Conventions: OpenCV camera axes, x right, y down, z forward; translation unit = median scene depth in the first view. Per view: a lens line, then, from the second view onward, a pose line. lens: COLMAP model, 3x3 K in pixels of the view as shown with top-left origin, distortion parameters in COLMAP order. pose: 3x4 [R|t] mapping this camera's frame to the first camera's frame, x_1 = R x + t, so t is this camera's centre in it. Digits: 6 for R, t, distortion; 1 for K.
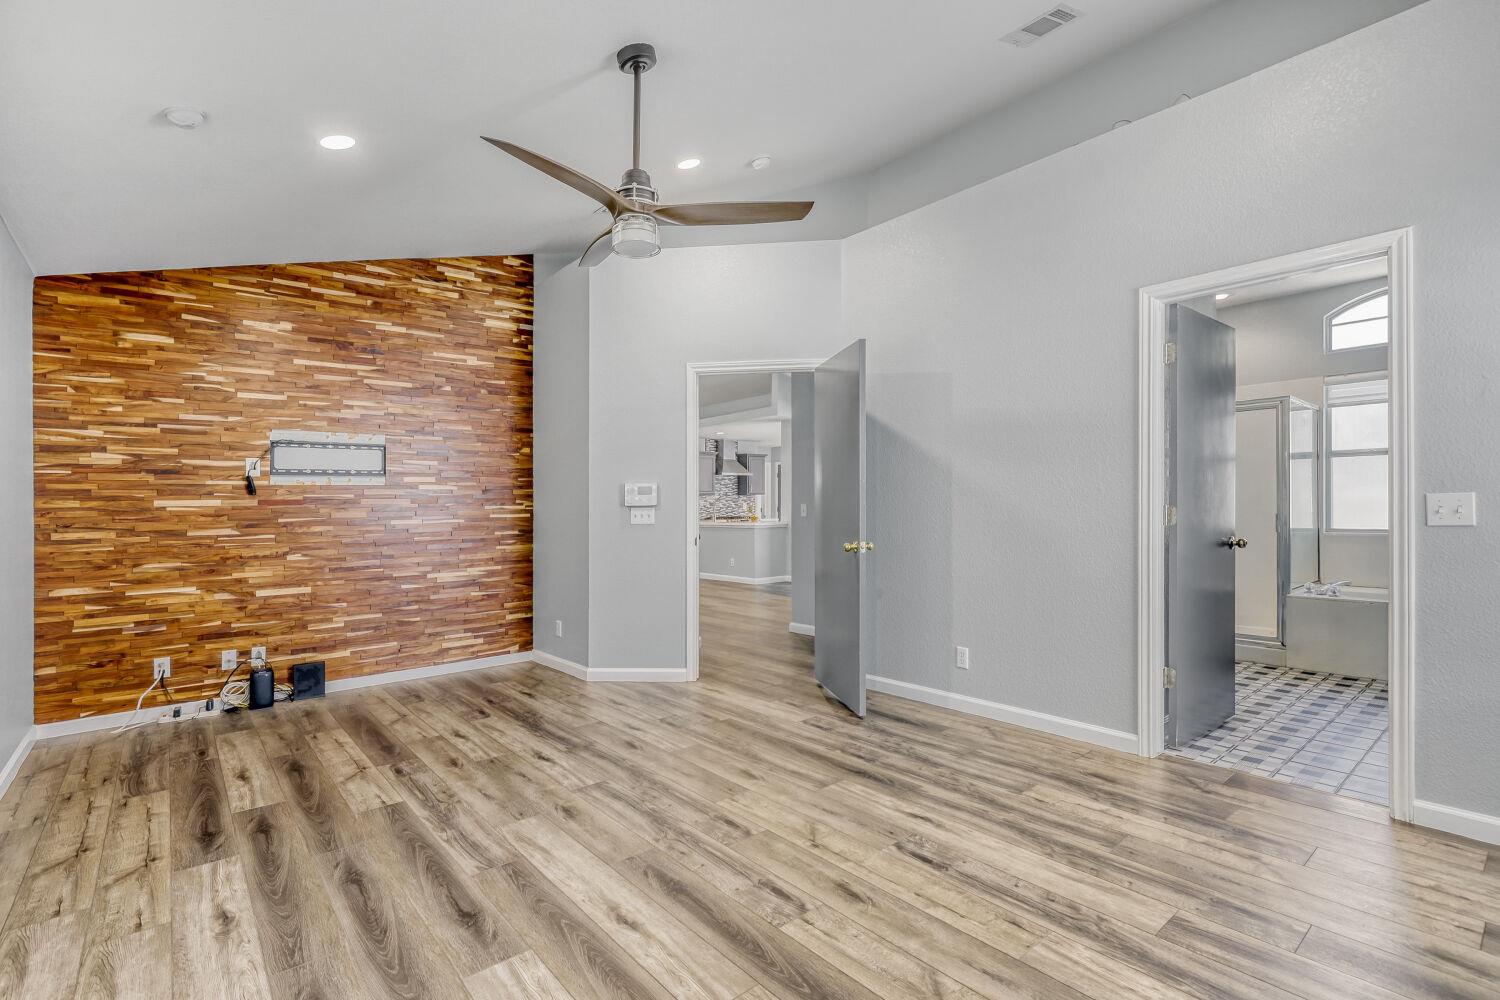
lens RADIAL K [[696.9, 0, 730.3], [0, 696.9, 509.8], [0, 0, 1]] dist [-0.002128, -0.000005]
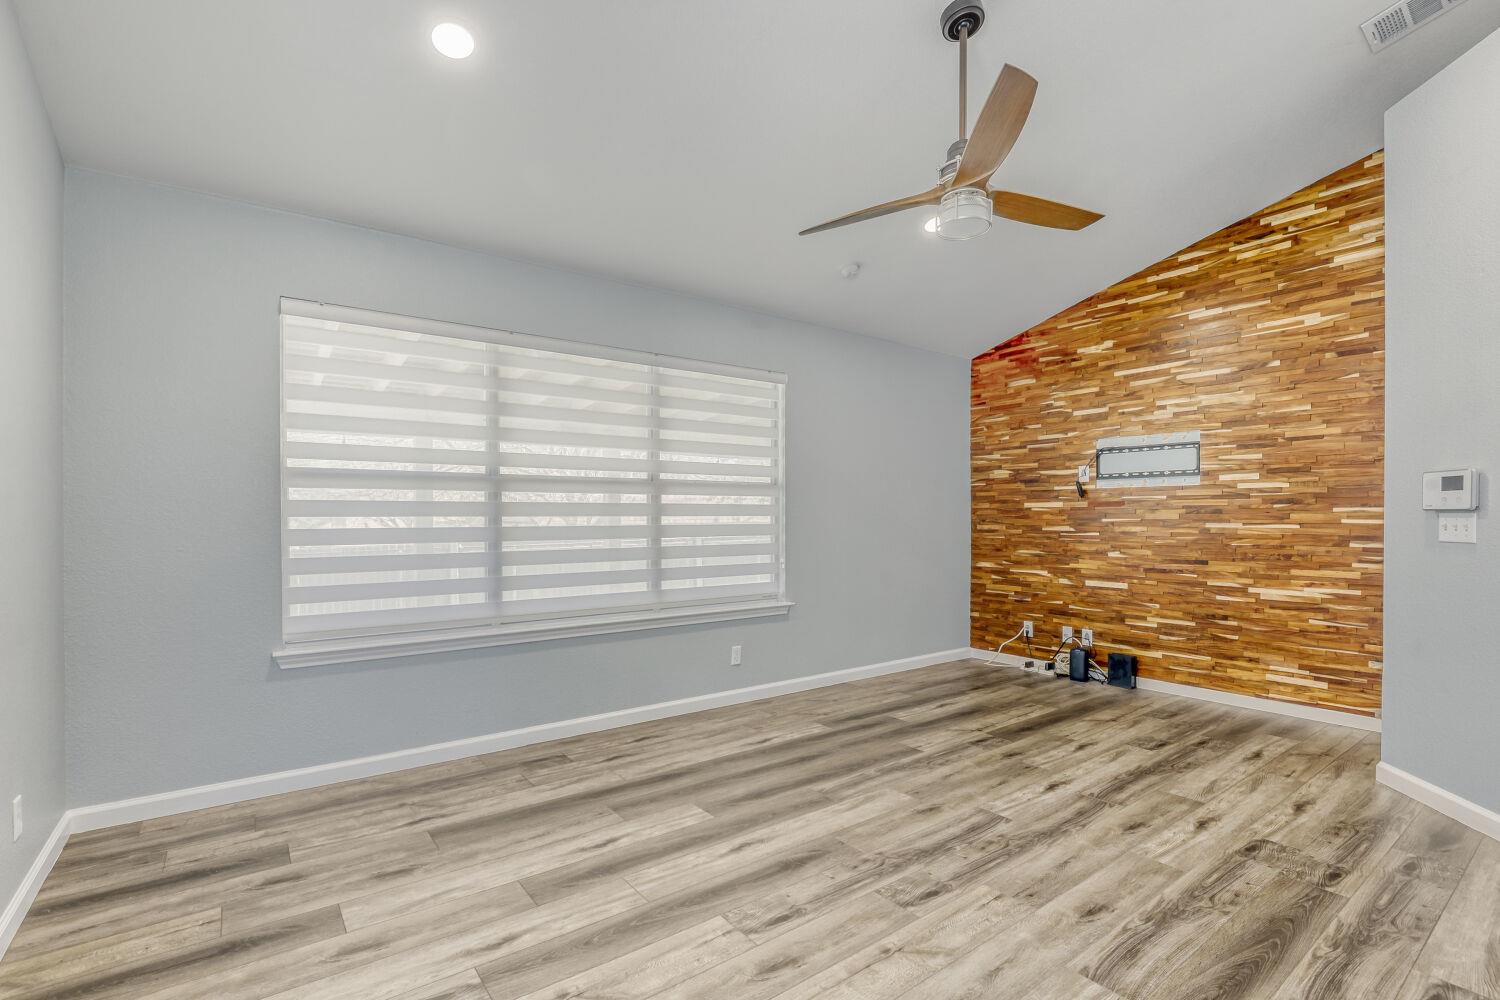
lens RADIAL K [[695.3, 0, 747.5], [0, 695.3, 506.8], [0, 0, 1]] dist [-0.000848, 0.000493]
pose [[-0.029488, 0.004914, -0.999553, 0.555674], [-0.002104, 0.999985, 0.004979, -0.012187], [0.999563, 0.002249, -0.029477, 0.532282]]
